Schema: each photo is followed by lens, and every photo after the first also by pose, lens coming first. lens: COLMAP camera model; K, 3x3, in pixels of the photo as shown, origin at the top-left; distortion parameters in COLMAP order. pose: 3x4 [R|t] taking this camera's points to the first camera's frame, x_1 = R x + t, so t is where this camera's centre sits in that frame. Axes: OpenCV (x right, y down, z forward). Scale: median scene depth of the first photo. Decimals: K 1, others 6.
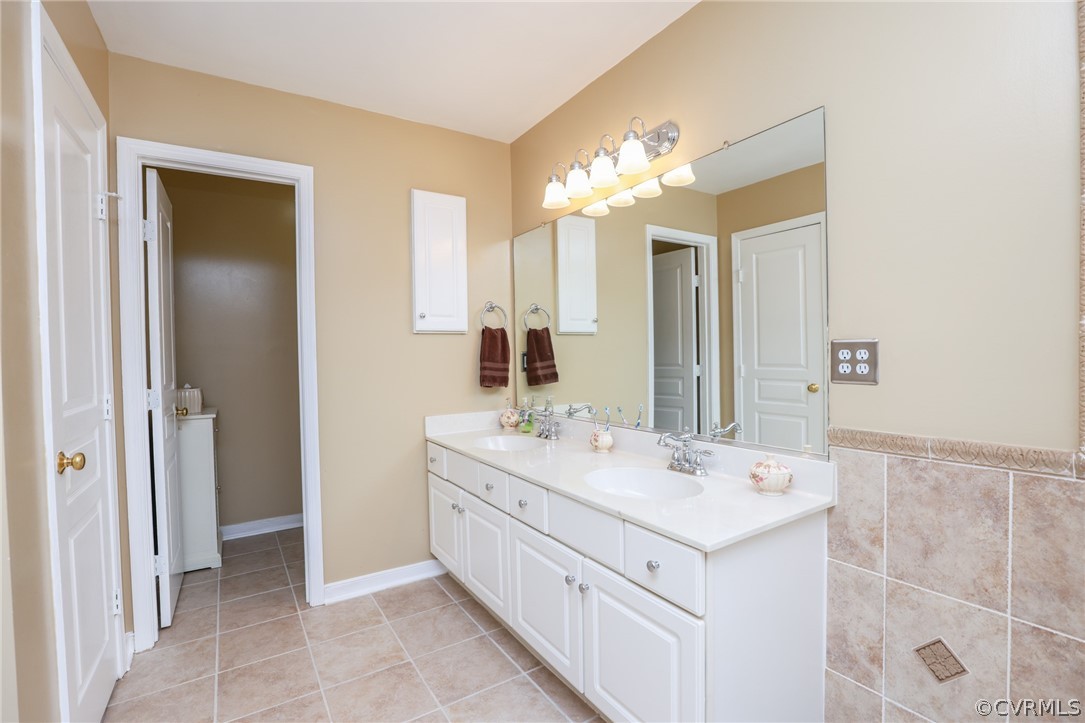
lens RADIAL K [[490.7, 0, 544.8], [0, 490.7, 369.5], [0, 0, 1]] dist [-0.026042, 0.002273]
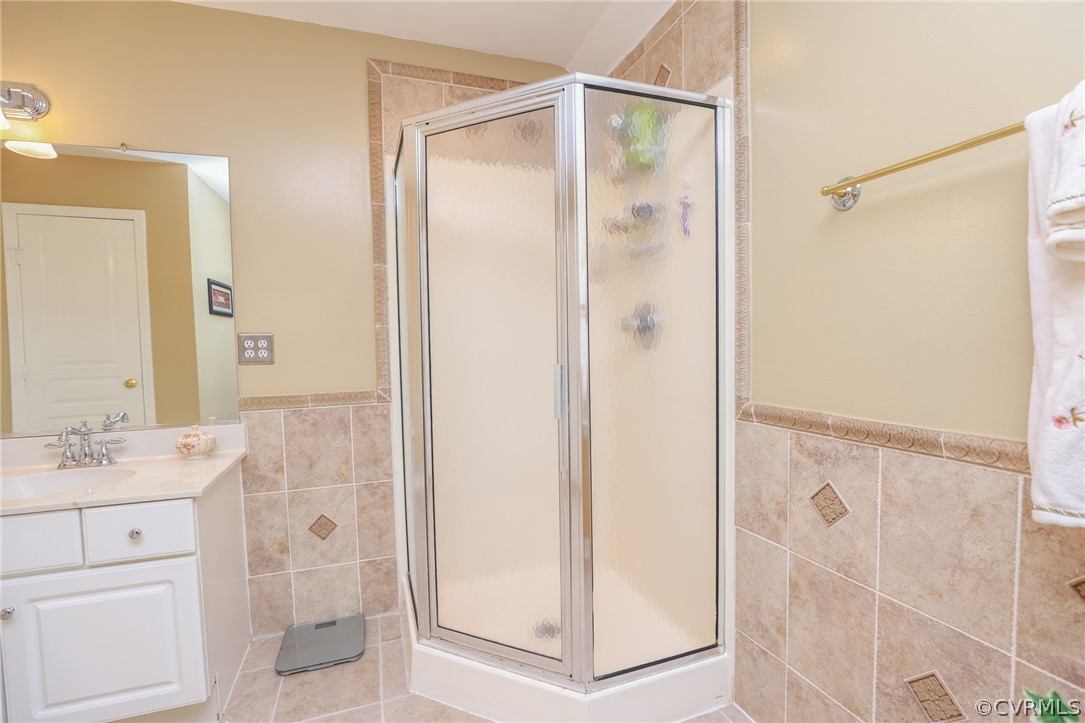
lens RADIAL K [[490.7, 0, 546.6], [0, 490.7, 361.8], [0, 0, 1]] dist [-0.026042, 0.002273]
pose [[0.237618, -0.027627, 0.970966, -0.550534], [0.043371, 0.998900, 0.017808, 0.033441], [-0.970390, 0.037880, 0.238555, -0.160756]]
